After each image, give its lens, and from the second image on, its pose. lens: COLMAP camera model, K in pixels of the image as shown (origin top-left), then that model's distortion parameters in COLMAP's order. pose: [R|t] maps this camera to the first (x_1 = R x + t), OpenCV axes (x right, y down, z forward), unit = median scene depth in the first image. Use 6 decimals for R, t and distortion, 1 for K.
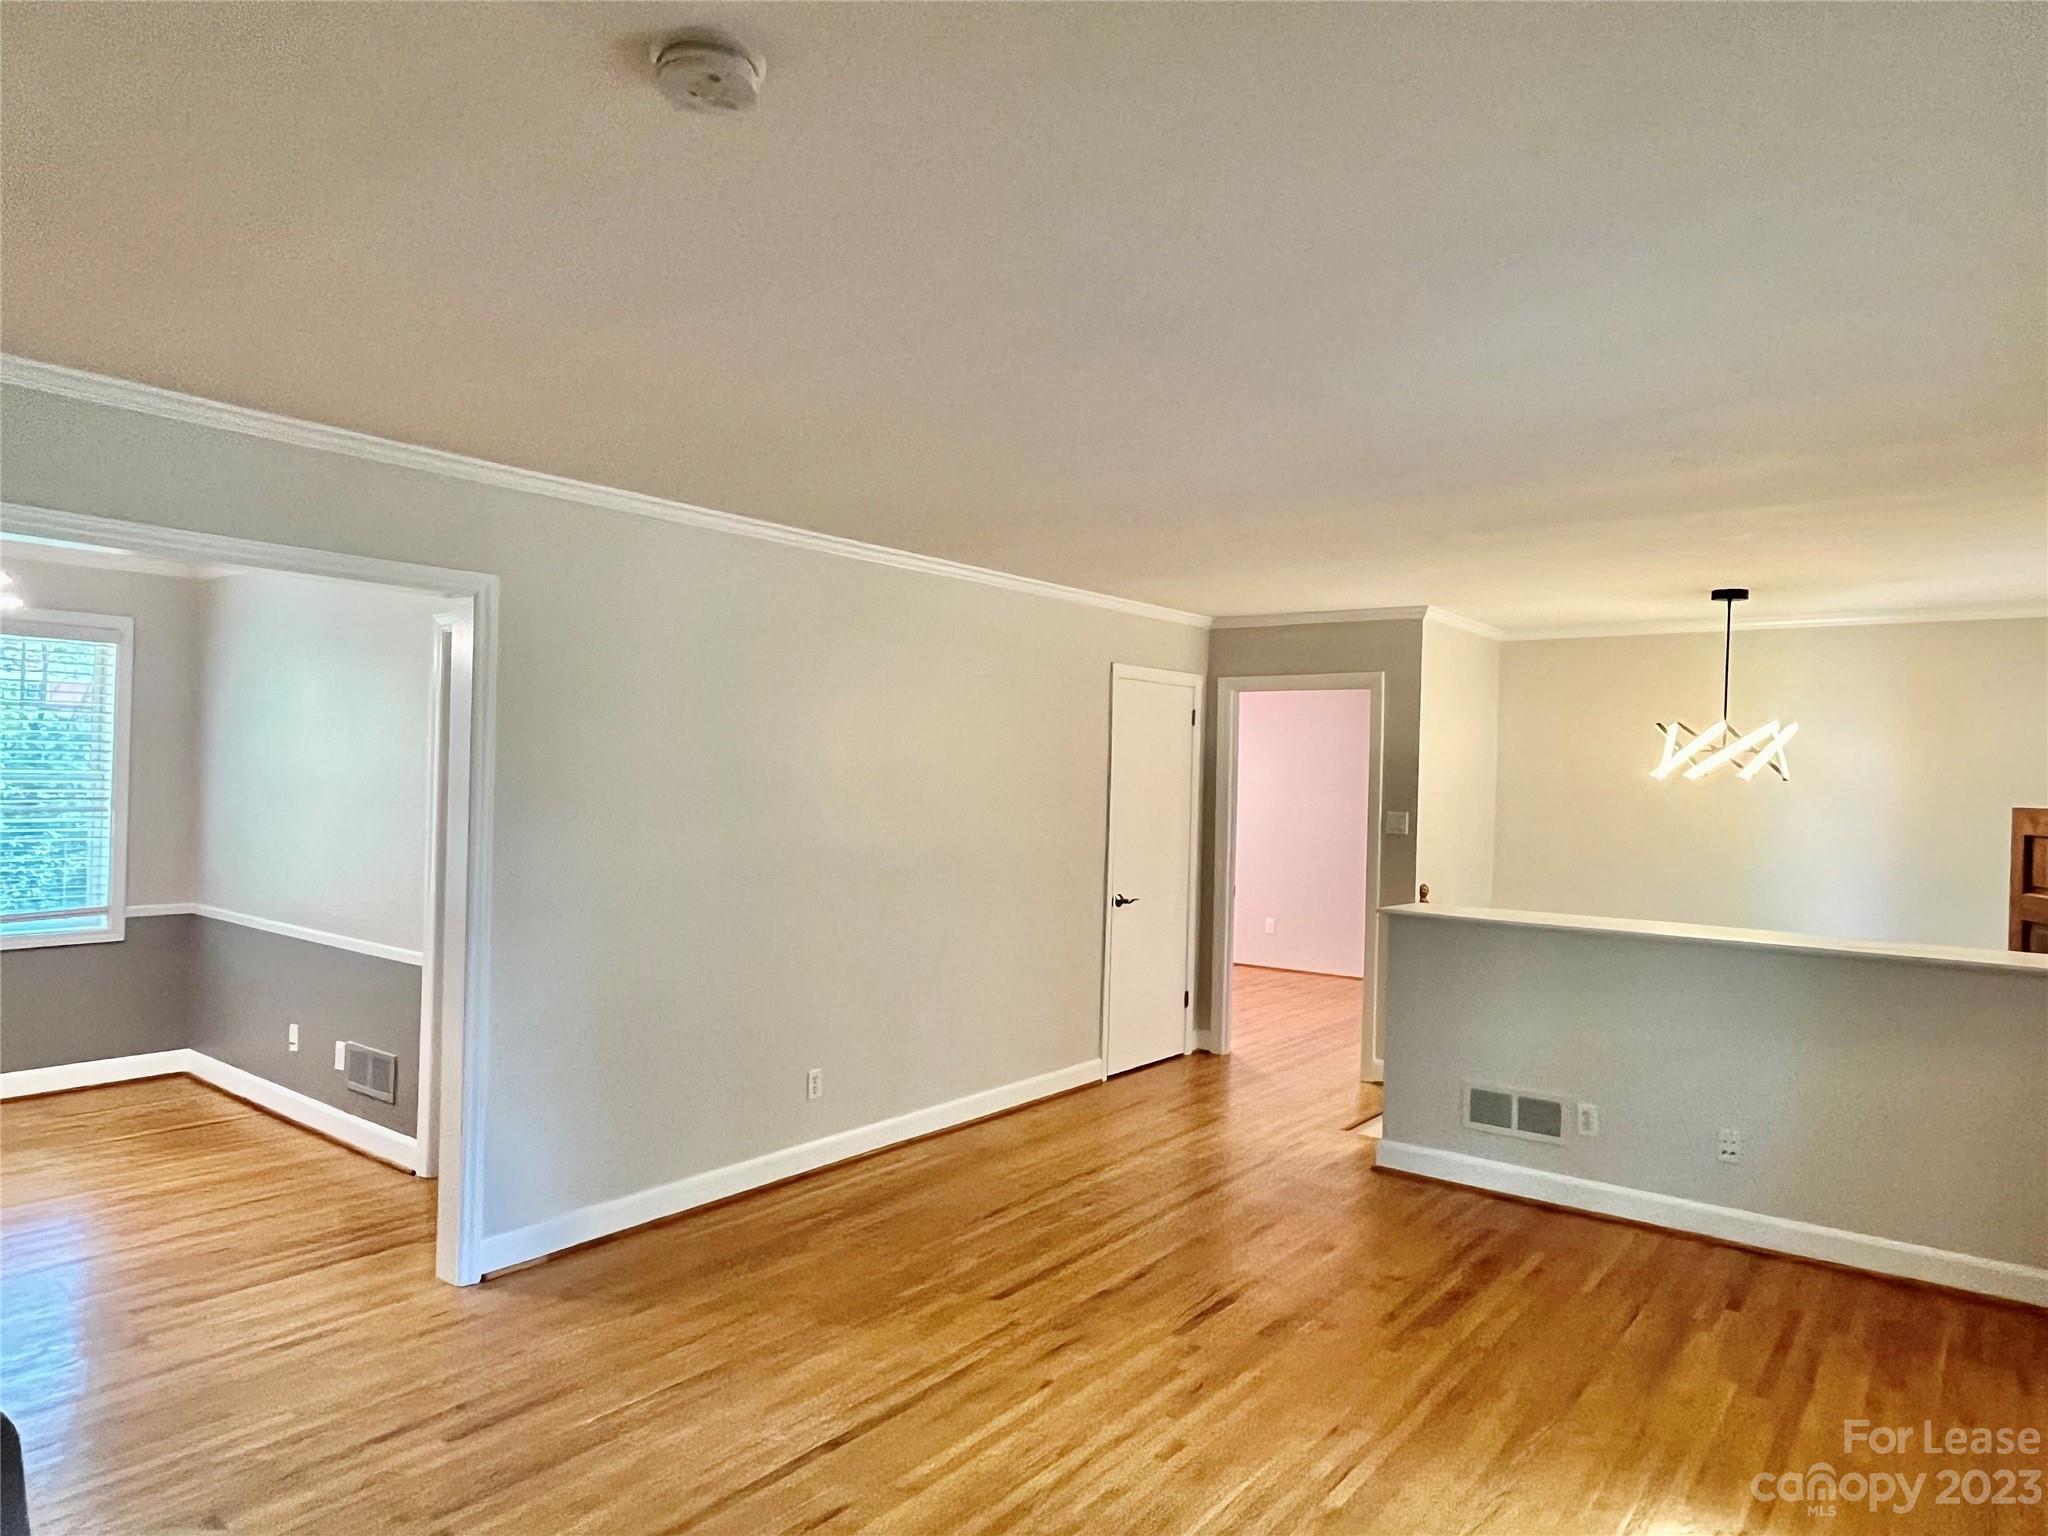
lens RADIAL K [[1297.3, 0, 1012.0], [0, 1297.3, 773.5], [0, 0, 1]] dist [0.004018, -0.000205]
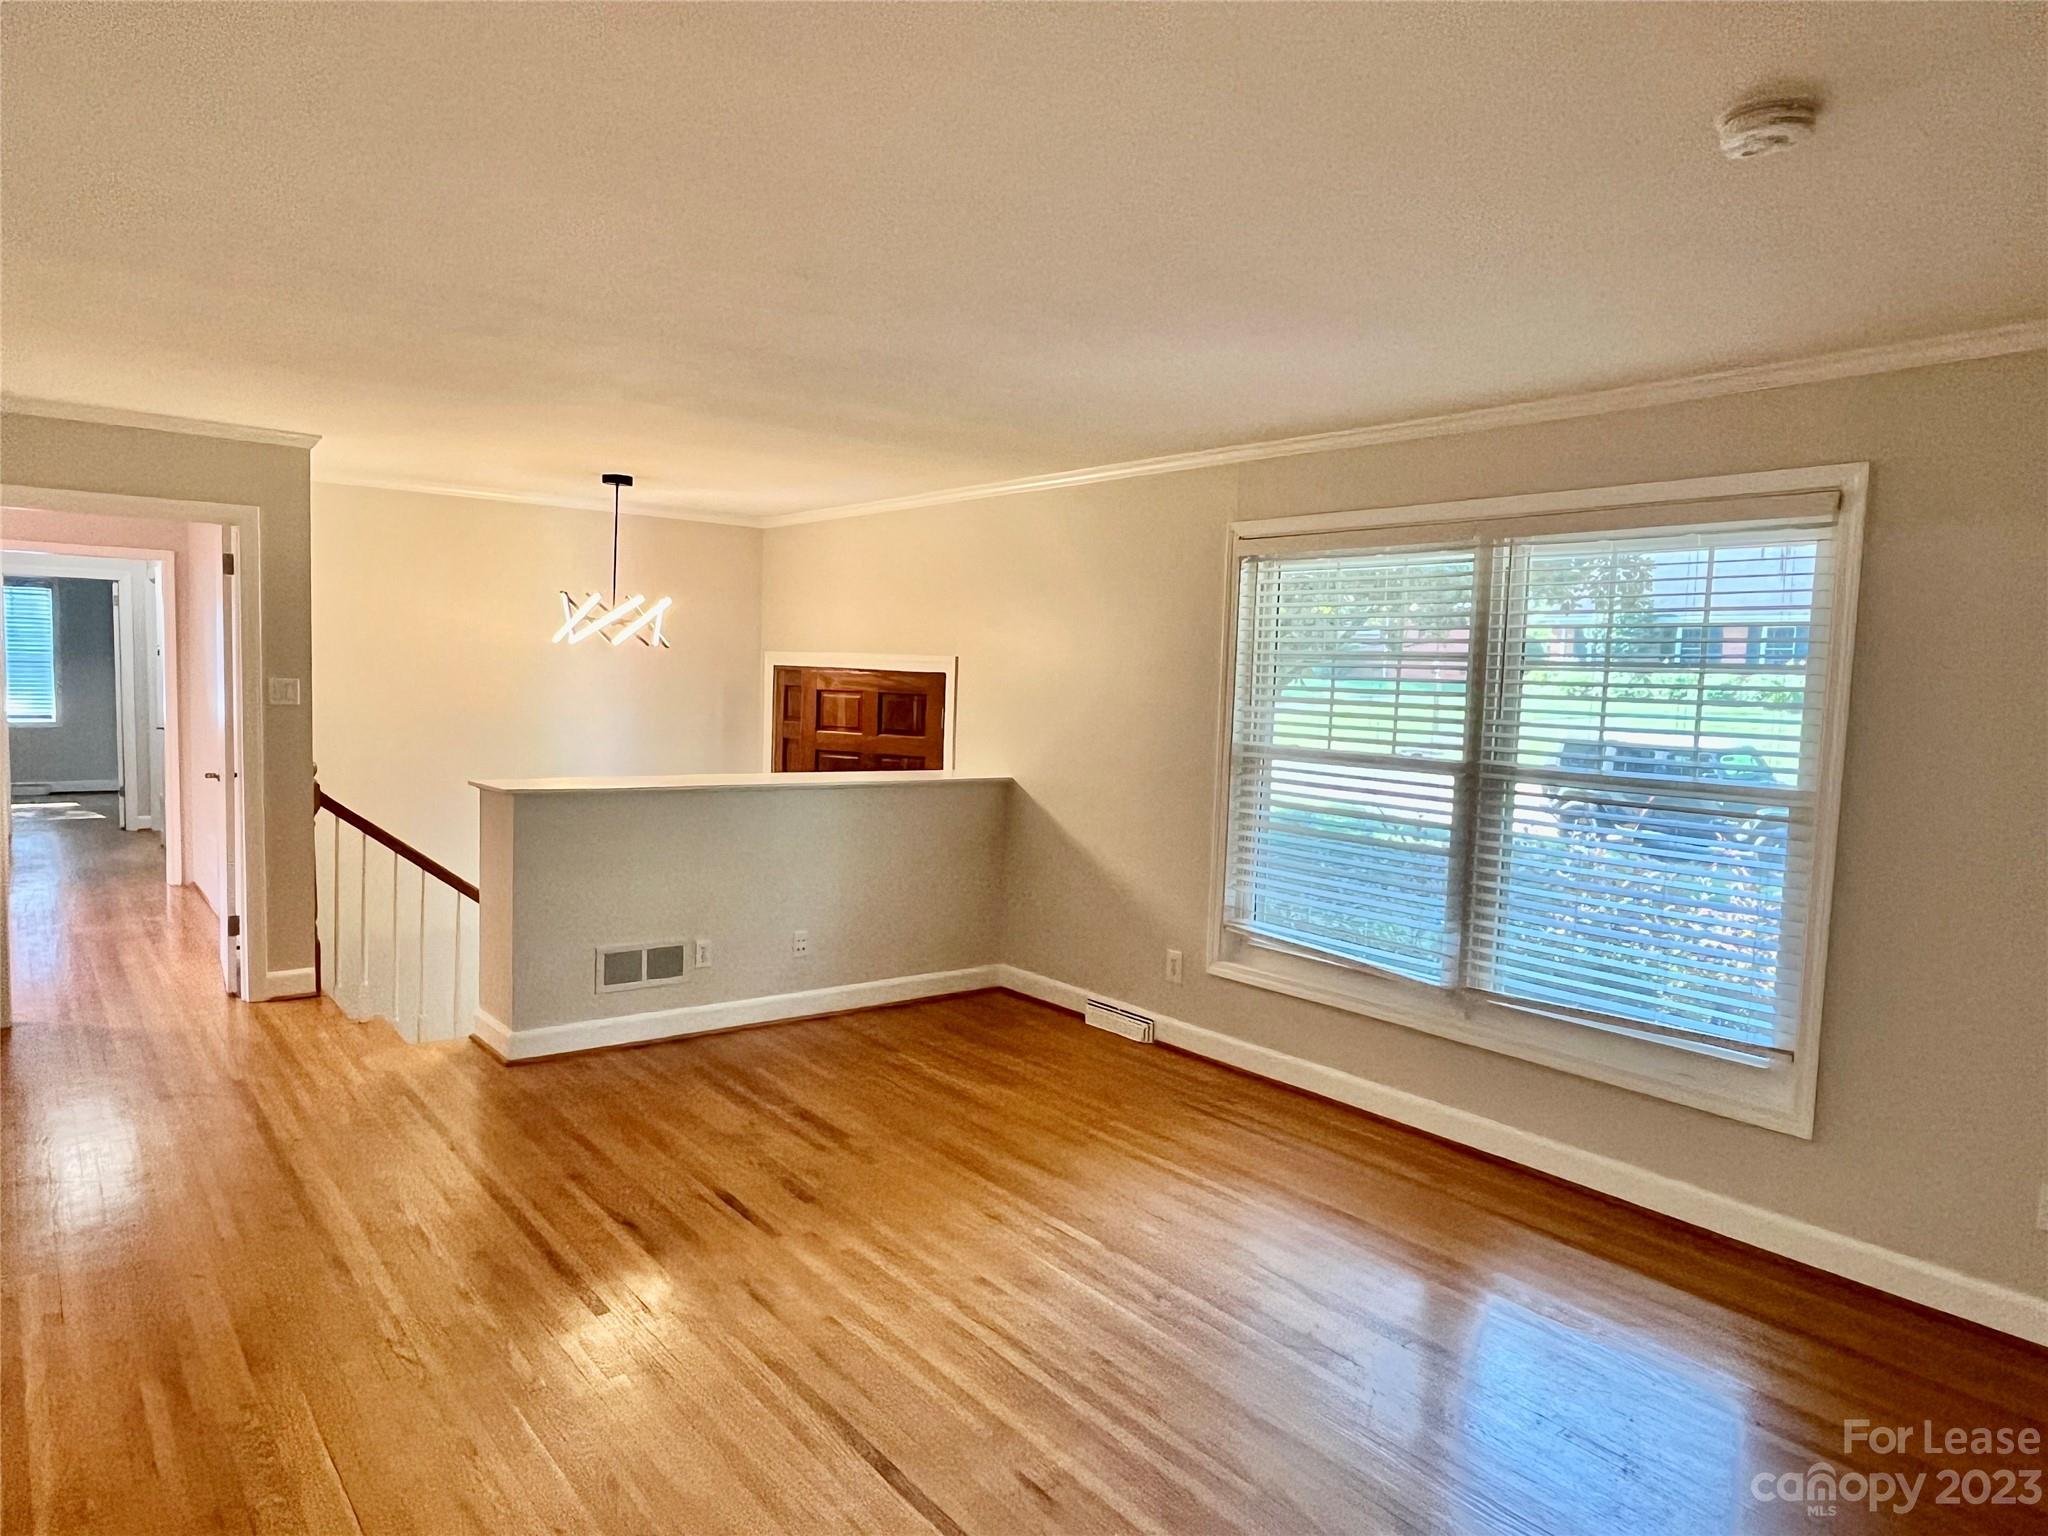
lens RADIAL K [[1297.3, 0, 1007.5], [0, 1297.3, 768.7], [0, 0, 1]] dist [0.004018, -0.000205]
pose [[0.257038, -0.087116, 0.962467, -0.536291], [-0.027722, 0.994854, 0.097451, -0.009907], [-0.966004, -0.051730, 0.253300, 0.446018]]
